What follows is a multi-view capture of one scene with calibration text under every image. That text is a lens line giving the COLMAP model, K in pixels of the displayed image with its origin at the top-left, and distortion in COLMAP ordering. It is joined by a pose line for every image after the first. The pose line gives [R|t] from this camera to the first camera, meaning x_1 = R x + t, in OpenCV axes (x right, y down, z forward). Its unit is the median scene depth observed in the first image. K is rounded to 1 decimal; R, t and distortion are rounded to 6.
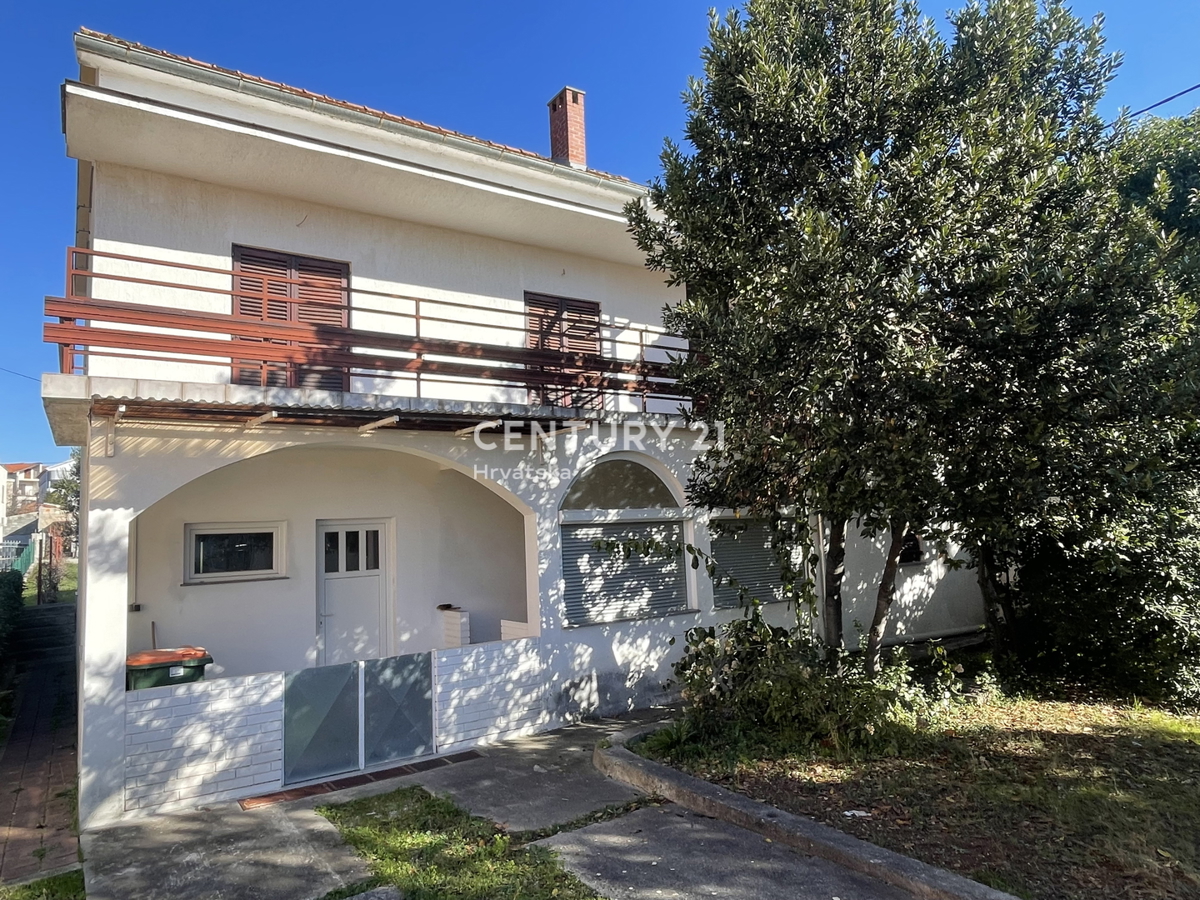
lens RADIAL K [[747.0, 0, 600.2], [0, 747.0, 453.7], [0, 0, 1]] dist [-0.001221, 0.001127]
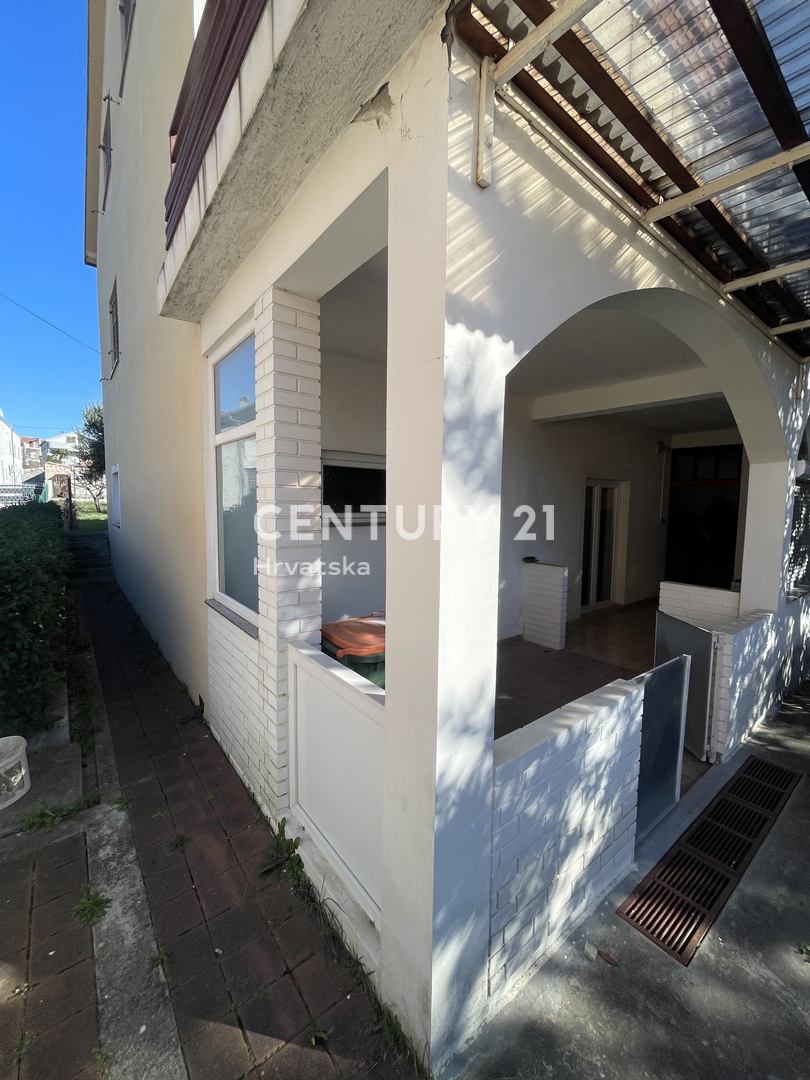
lens RADIAL K [[435.0, 0, 403.7], [0, 435.0, 536.4], [0, 0, 1]] dist [-0.005385, 0.001973]
pose [[0.996756, 0.054342, 0.059371, -0.694701], [-0.064021, 0.982363, 0.175680, 0.140520], [-0.048777, -0.178911, 0.982655, 0.746101]]
